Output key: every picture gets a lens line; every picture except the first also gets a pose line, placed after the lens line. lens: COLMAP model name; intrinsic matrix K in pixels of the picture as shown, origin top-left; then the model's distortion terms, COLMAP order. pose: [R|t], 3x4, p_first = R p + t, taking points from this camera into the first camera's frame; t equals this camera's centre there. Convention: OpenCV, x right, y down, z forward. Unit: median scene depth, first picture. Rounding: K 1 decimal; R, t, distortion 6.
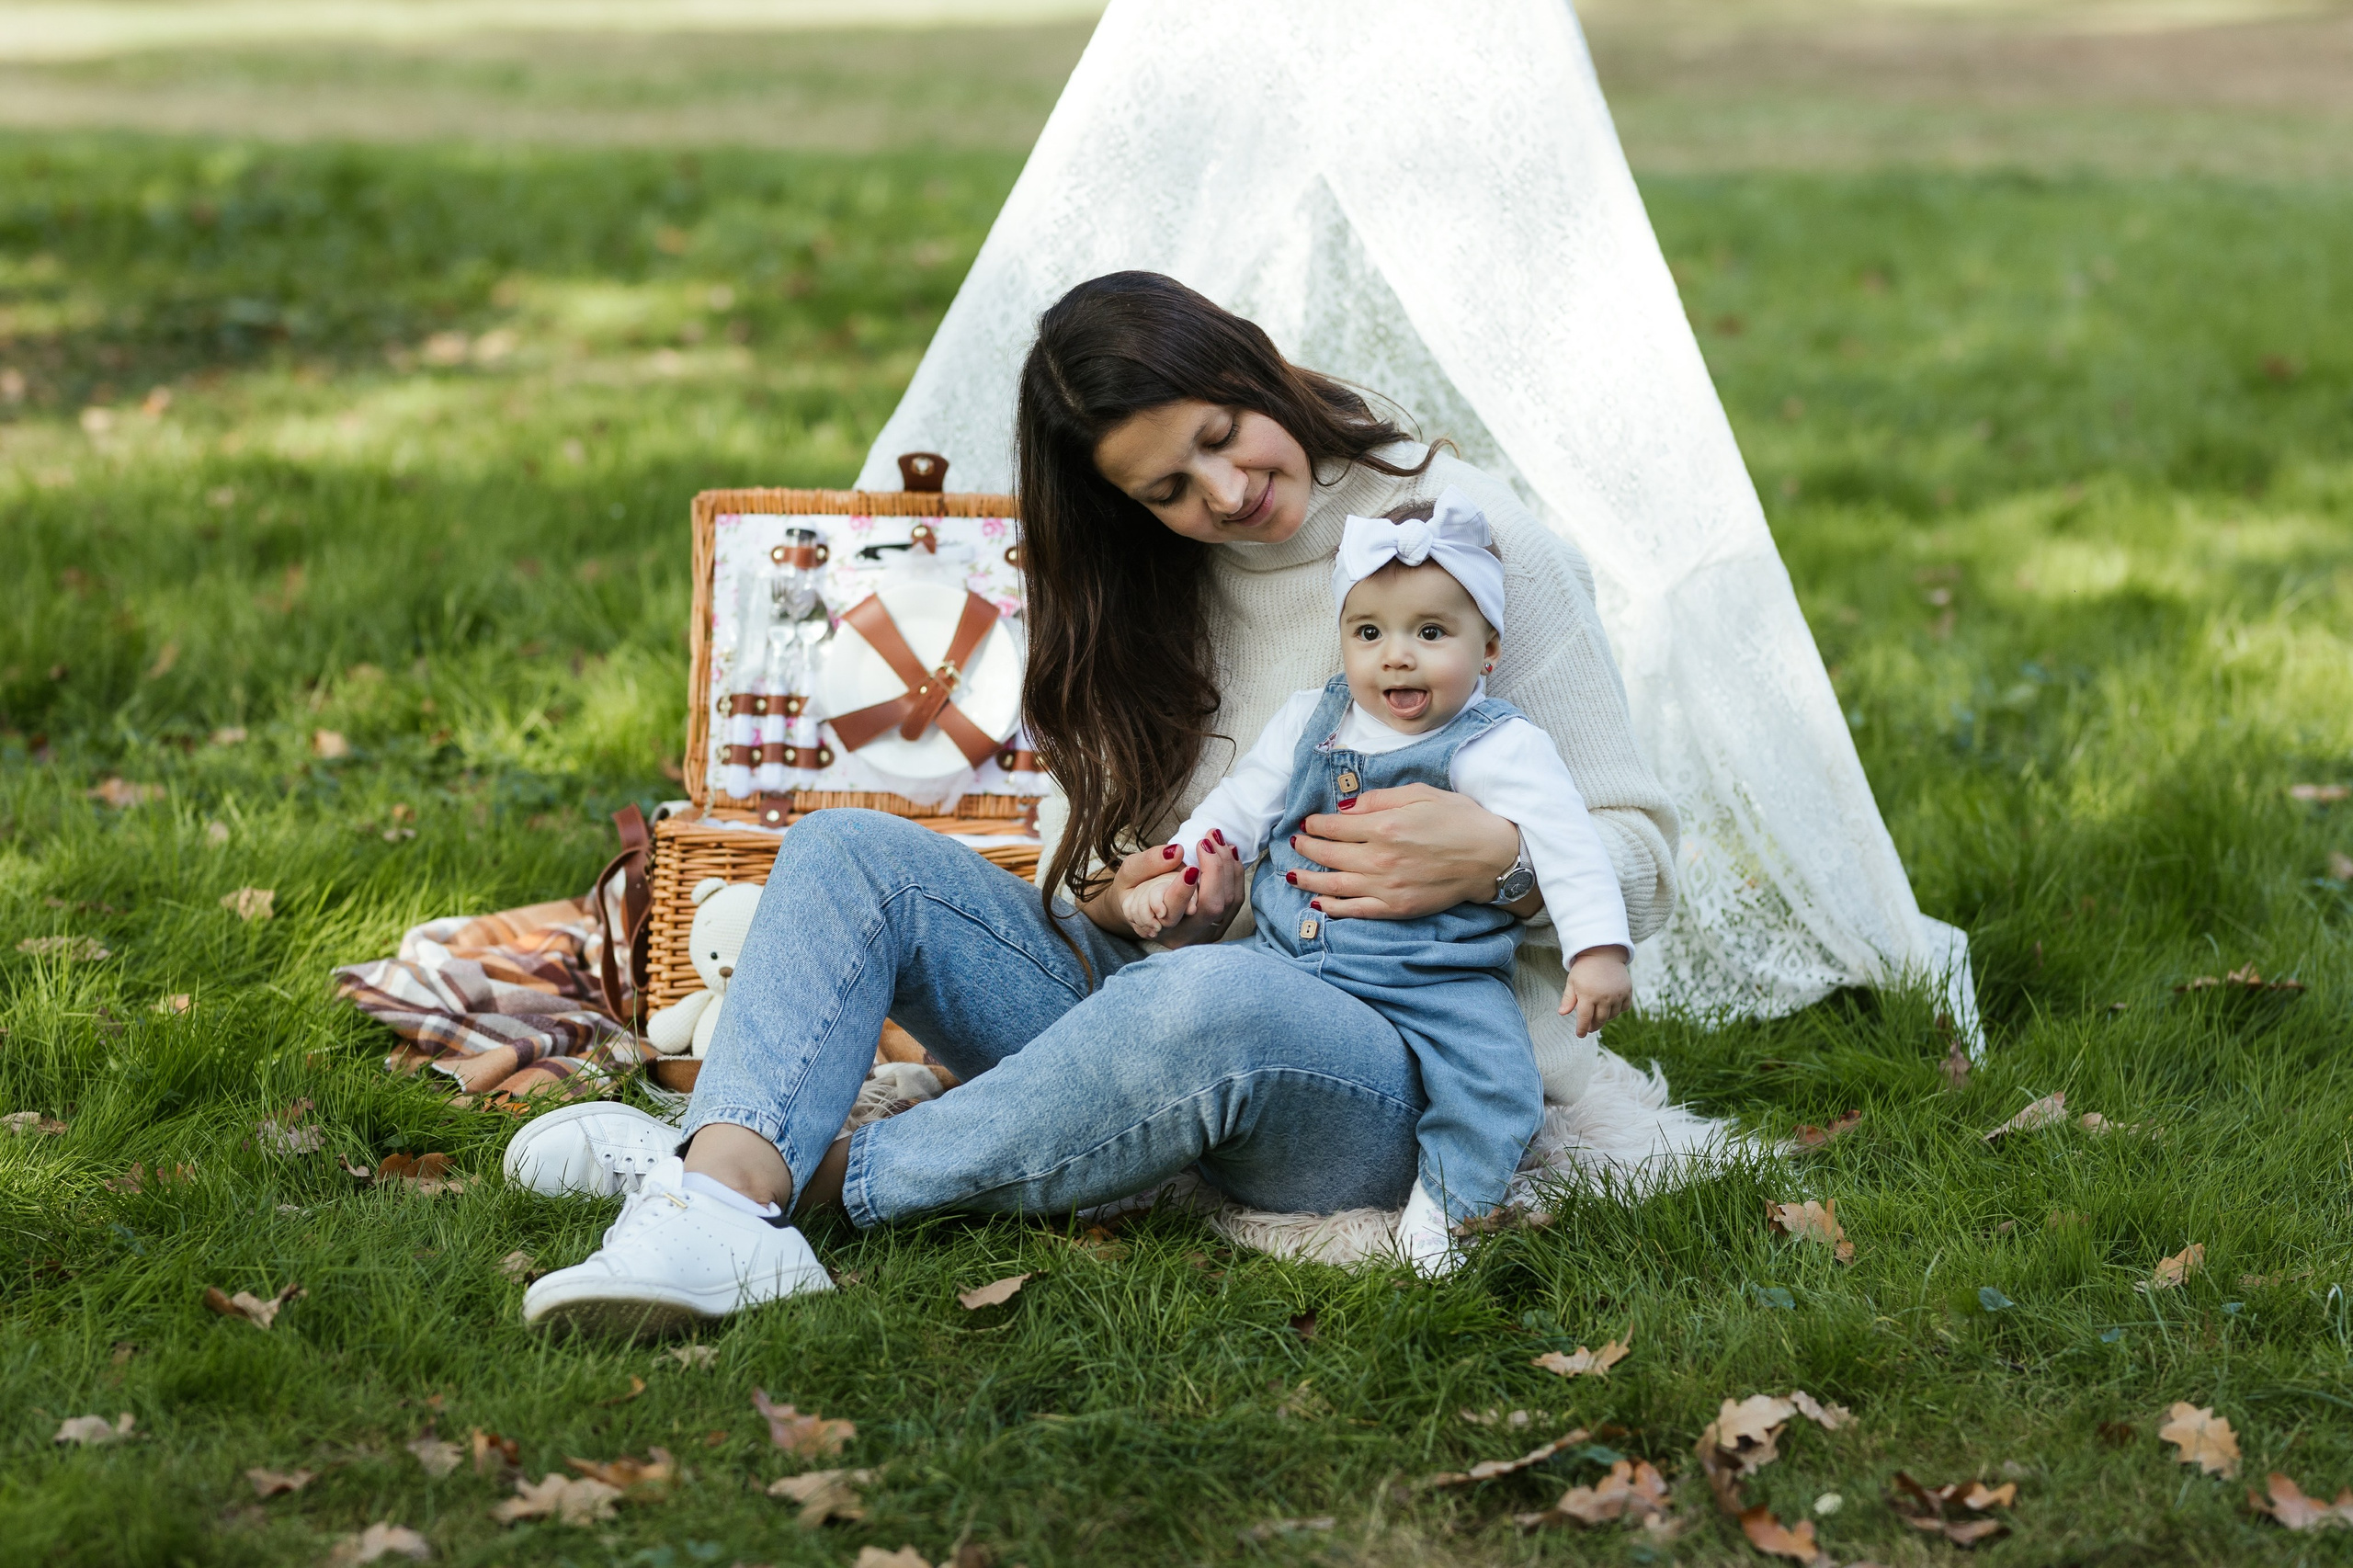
lens RADIAL K [[6401.2, 0, 1178.5], [0, 6401.2, 787.0], [0, 0, 1]] dist [-0.070502, 0.000000]
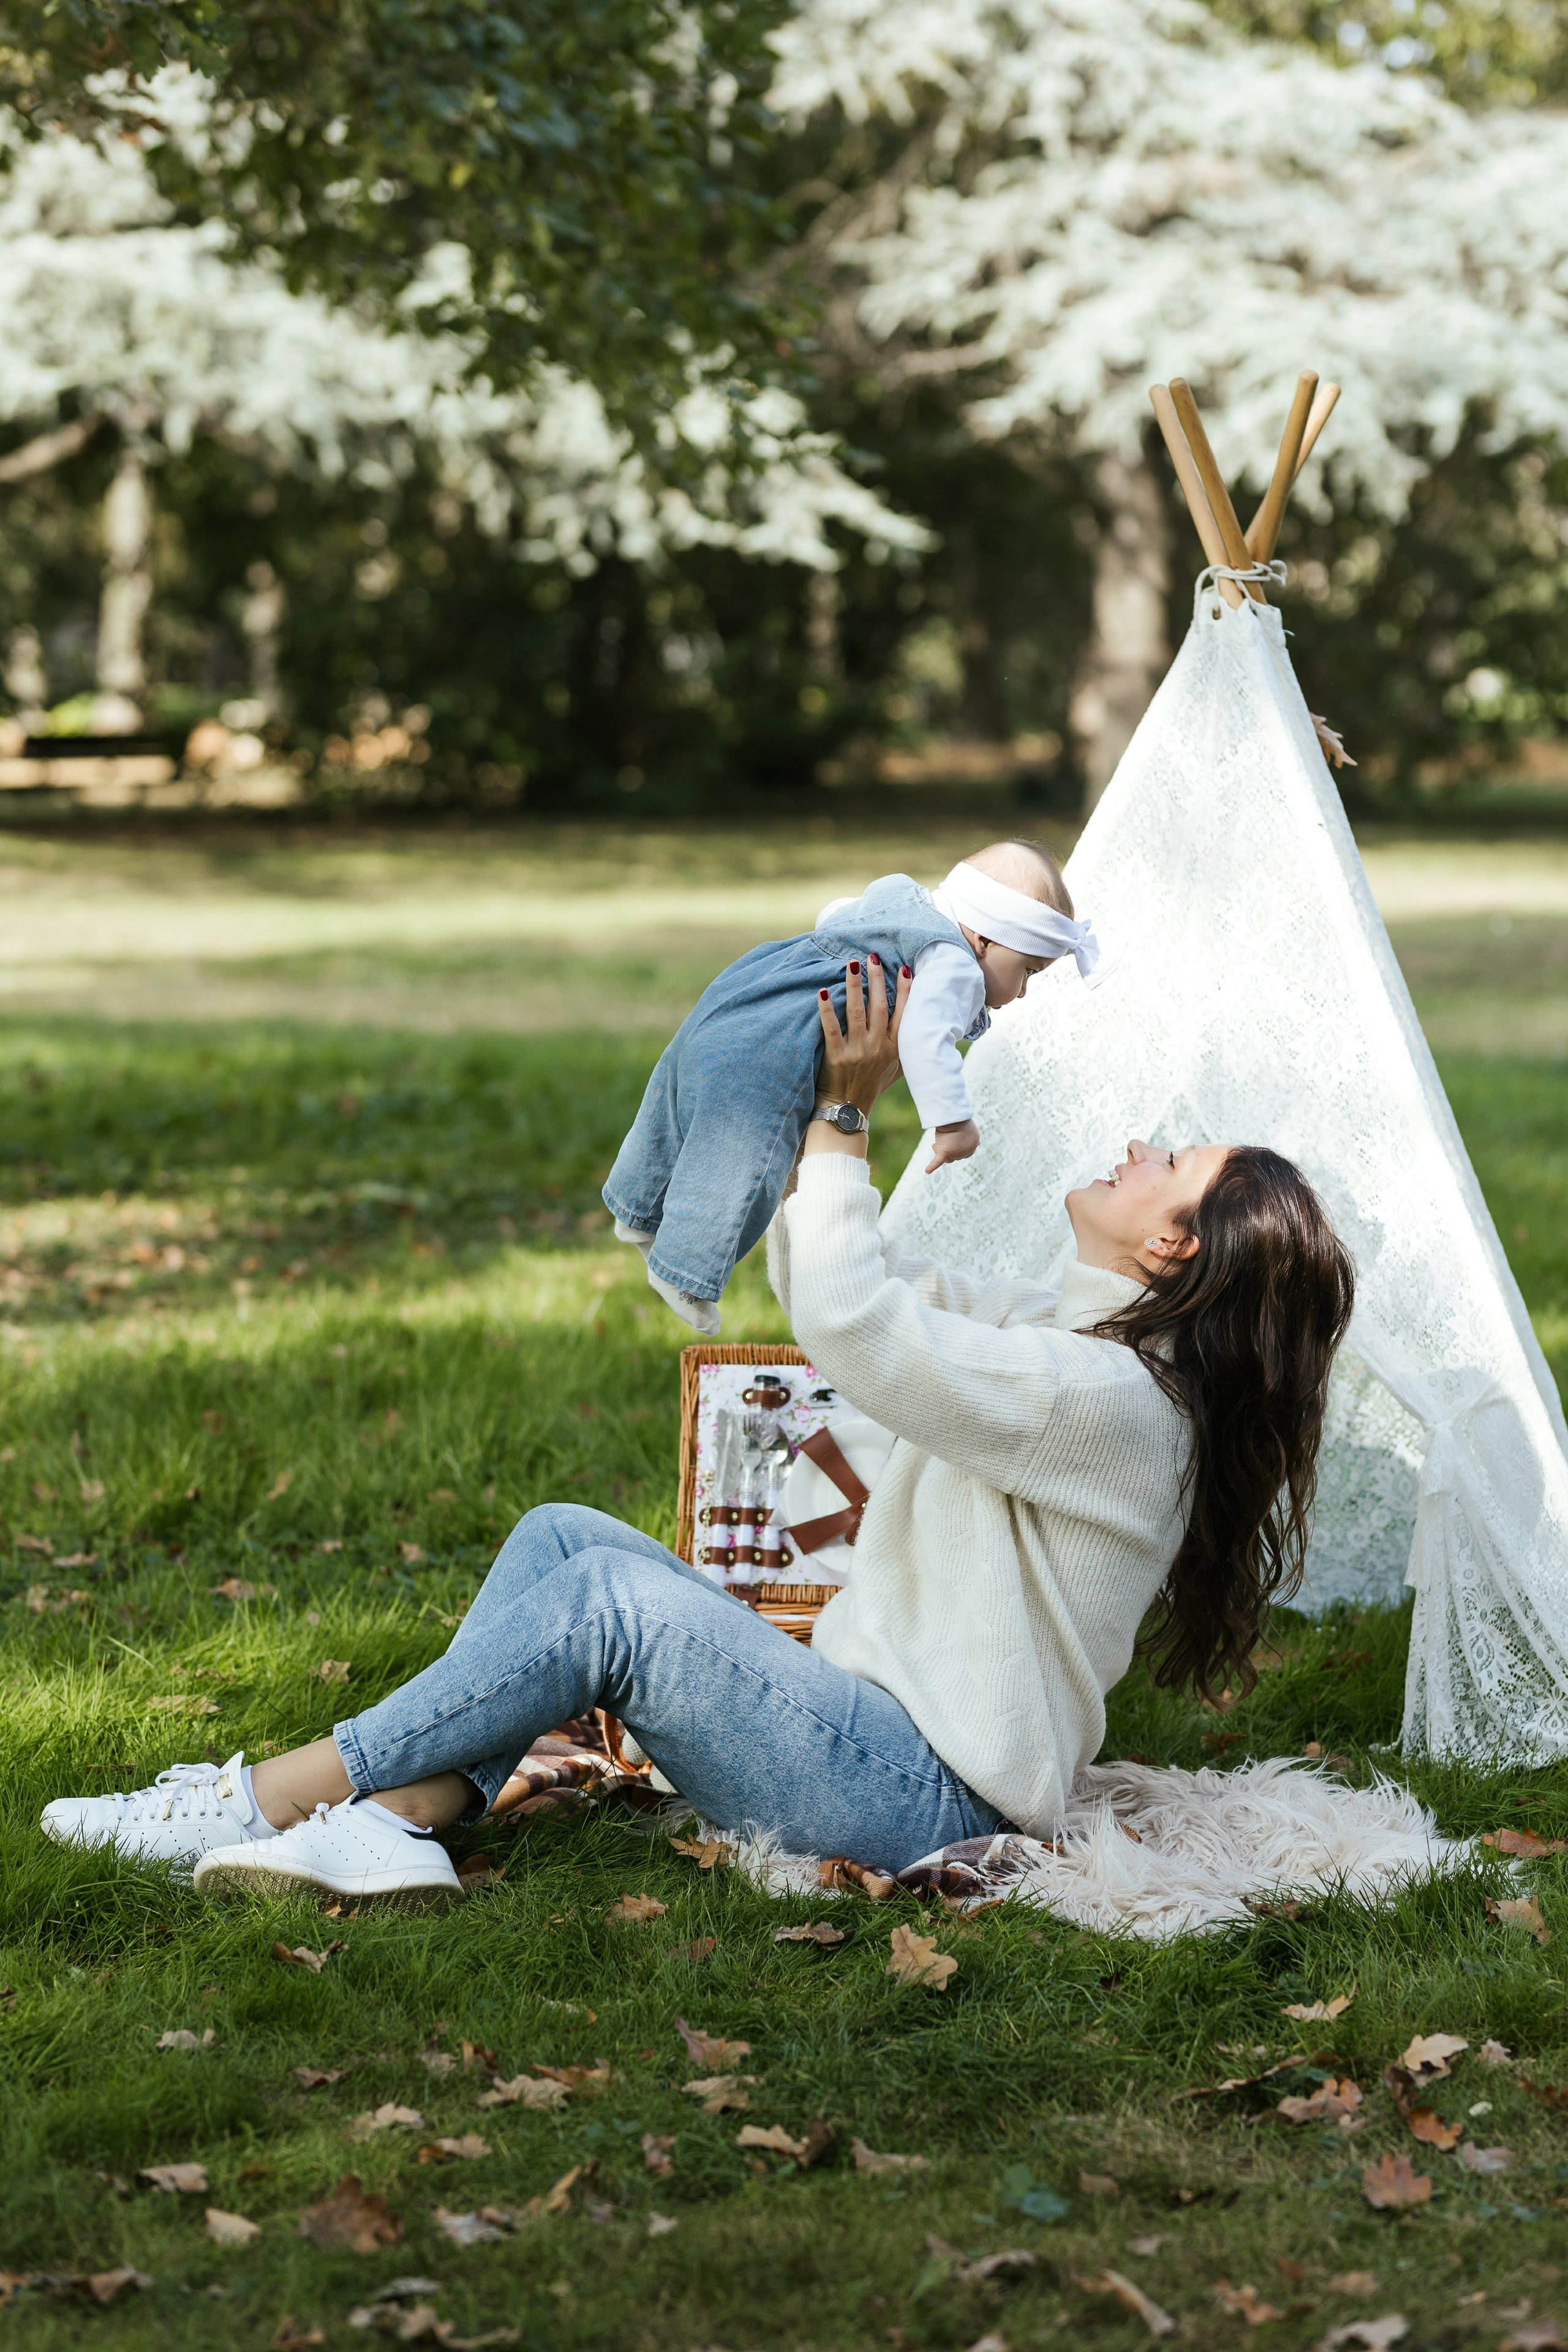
lens RADIAL K [[6398.6, 0, 782.4], [0, 6398.6, 1175.3], [0, 0, 1]] dist [-0.070502, 0.000000]
pose [[0.995784, -0.002897, -0.091680, 0.069111], [-0.003868, 0.997286, -0.073523, 0.014875], [0.091644, 0.073567, 0.993071, -0.294922]]
